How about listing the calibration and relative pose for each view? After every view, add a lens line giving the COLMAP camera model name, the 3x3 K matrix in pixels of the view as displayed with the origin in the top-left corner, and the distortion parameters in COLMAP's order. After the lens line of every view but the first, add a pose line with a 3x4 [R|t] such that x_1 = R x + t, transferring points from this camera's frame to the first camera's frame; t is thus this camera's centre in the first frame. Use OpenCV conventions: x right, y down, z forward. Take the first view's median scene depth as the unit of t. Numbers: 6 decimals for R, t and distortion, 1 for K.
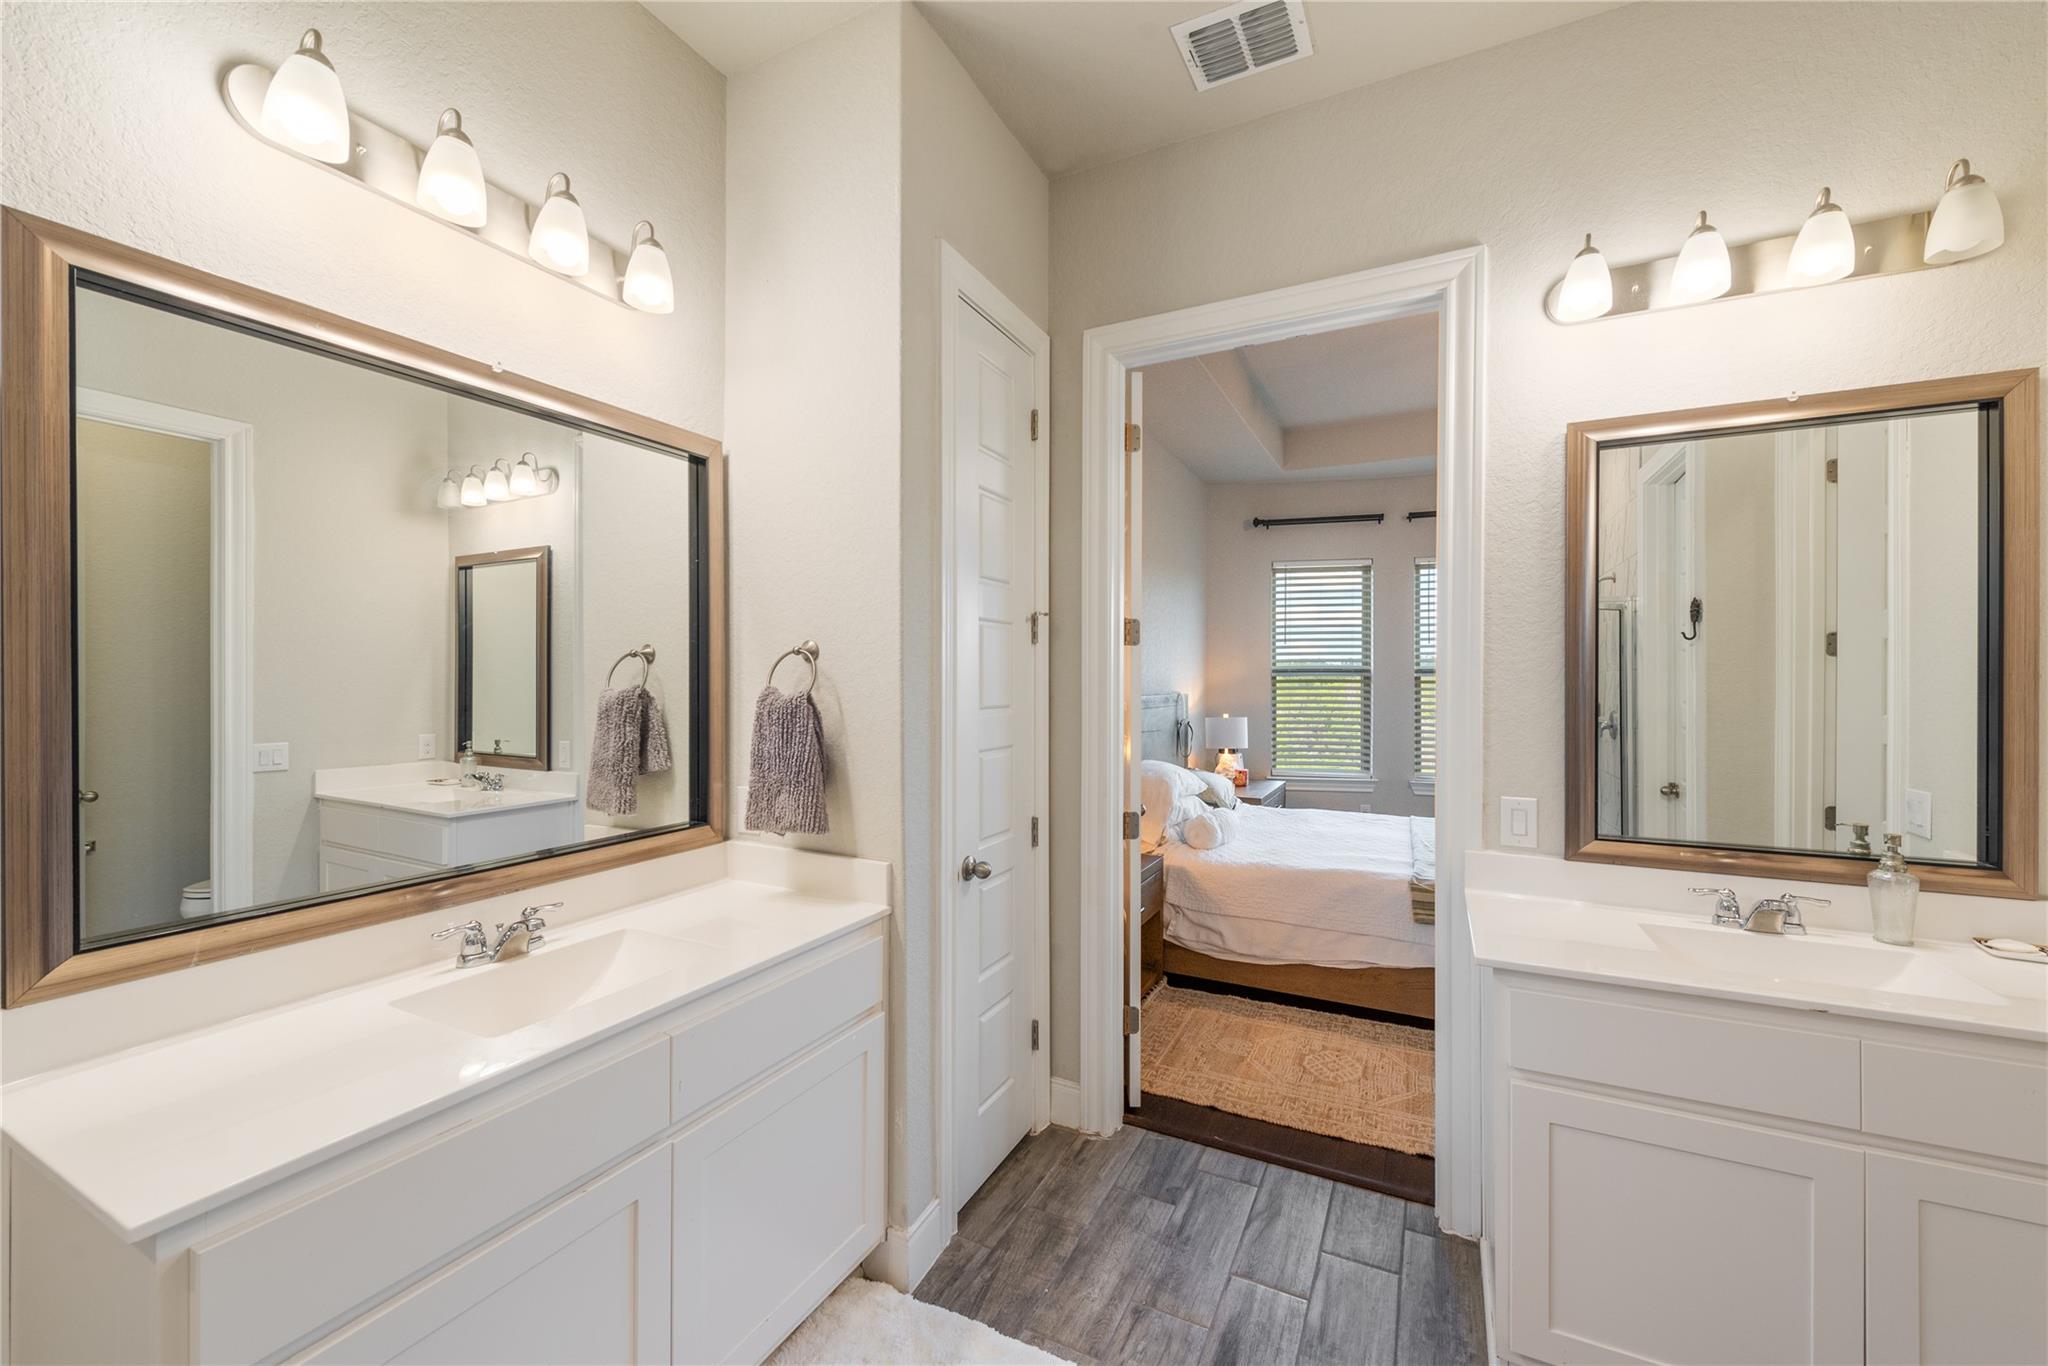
lens RADIAL K [[805.1, 0, 1025.2], [0, 805.1, 683.0], [0, 0, 1]] dist [-0.000051, 0.000003]
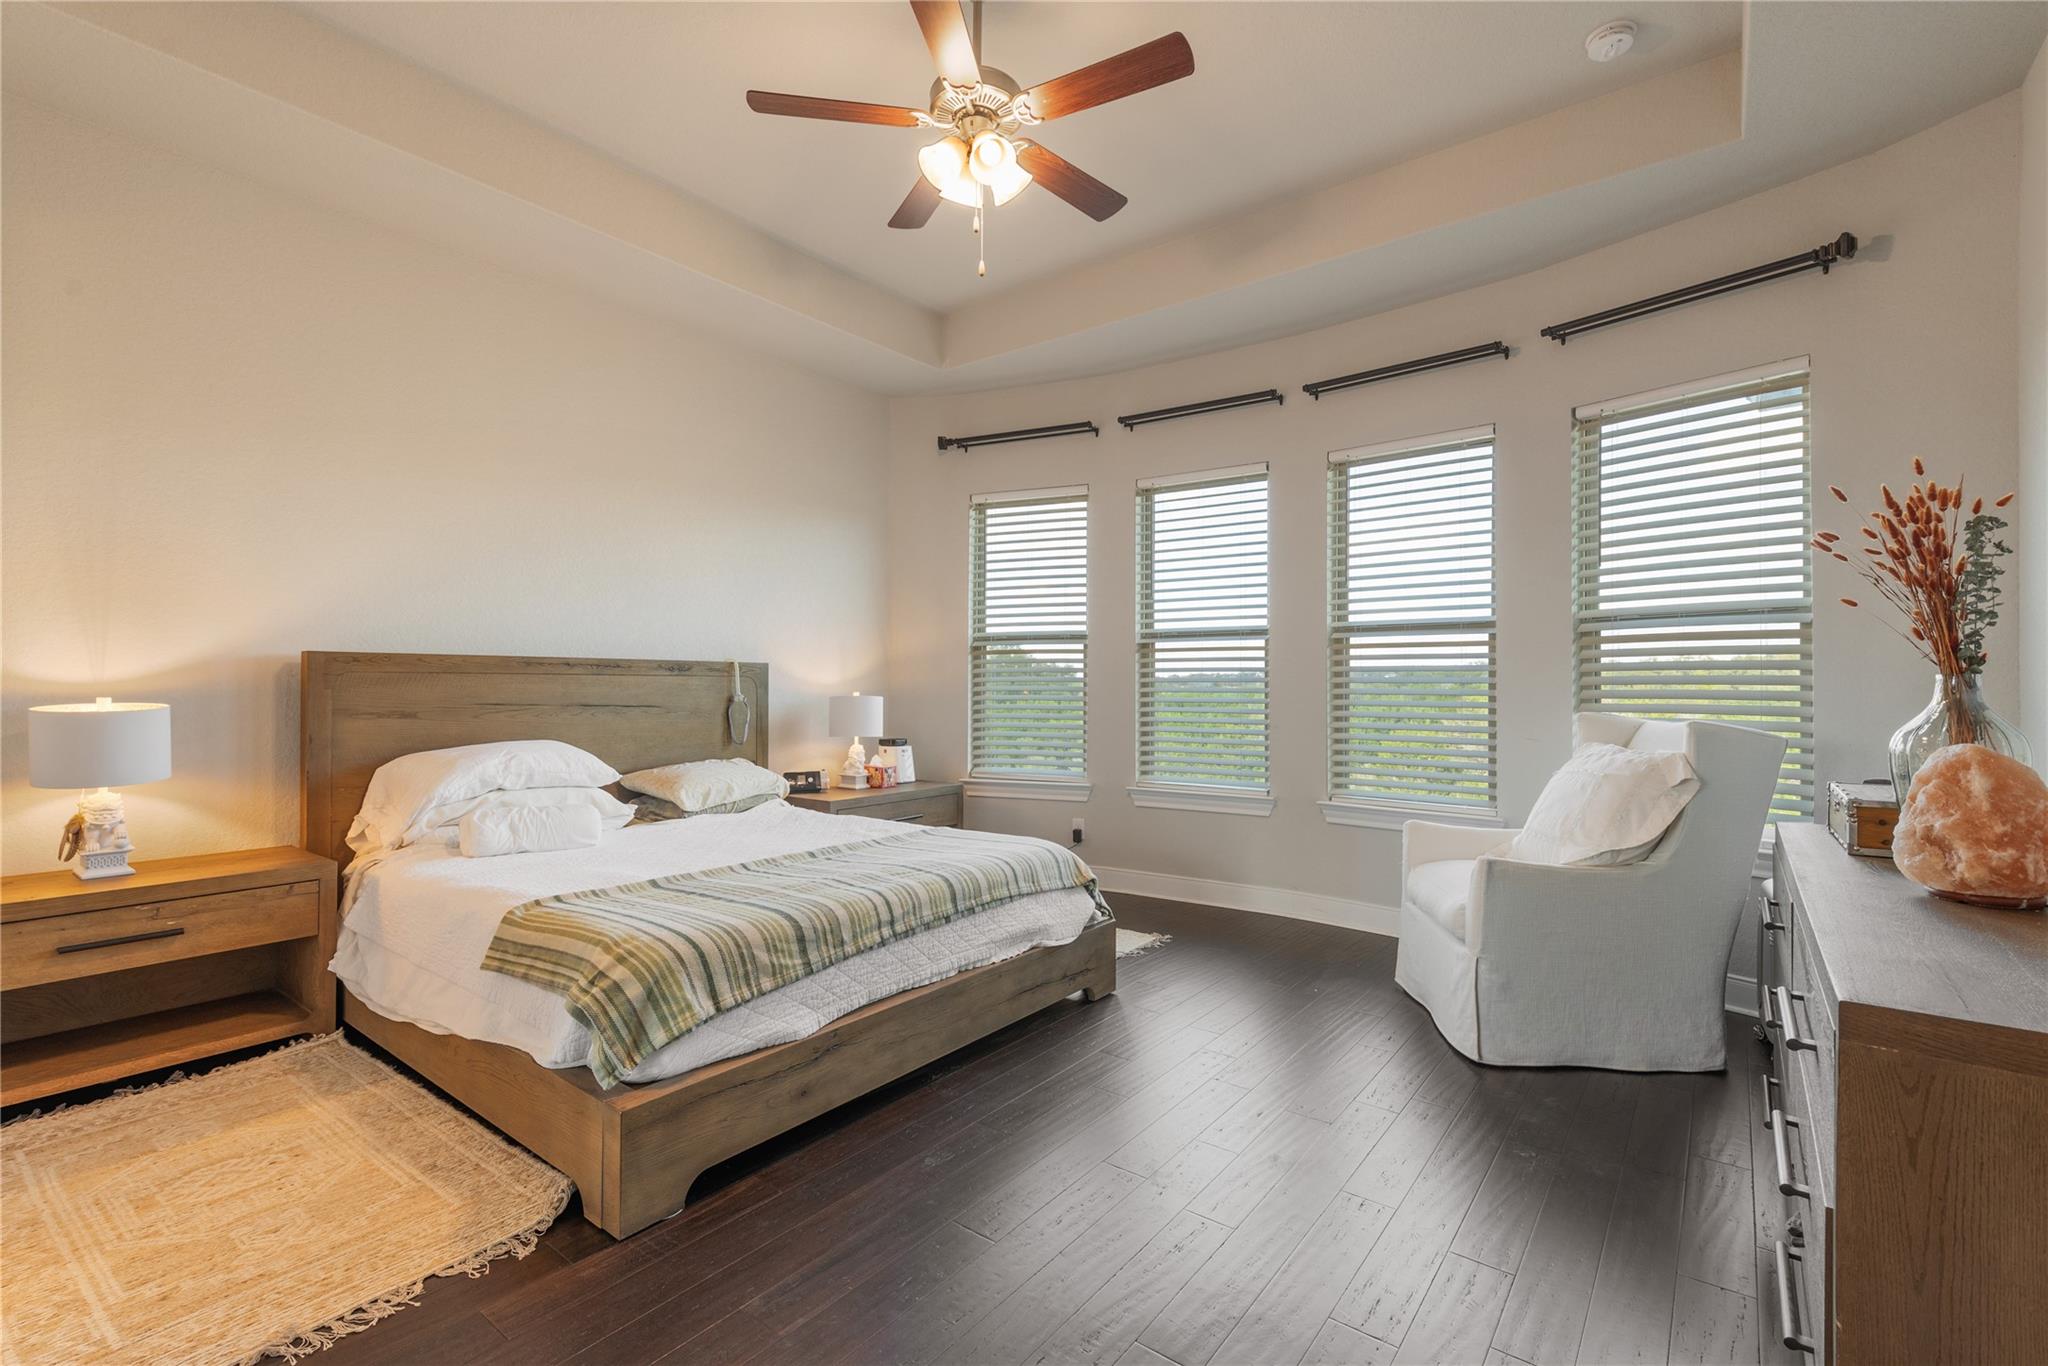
lens RADIAL K [[912.7, 0, 1024.3], [0, 912.7, 681.4], [0, 0, 1]] dist [0.000989, 0.000148]
pose [[0.982302, 0.001383, -0.187299, 0.534472], [-0.001534, 0.999999, -0.000665, 0.027155], [0.187298, 0.000941, 0.982303, 0.169390]]
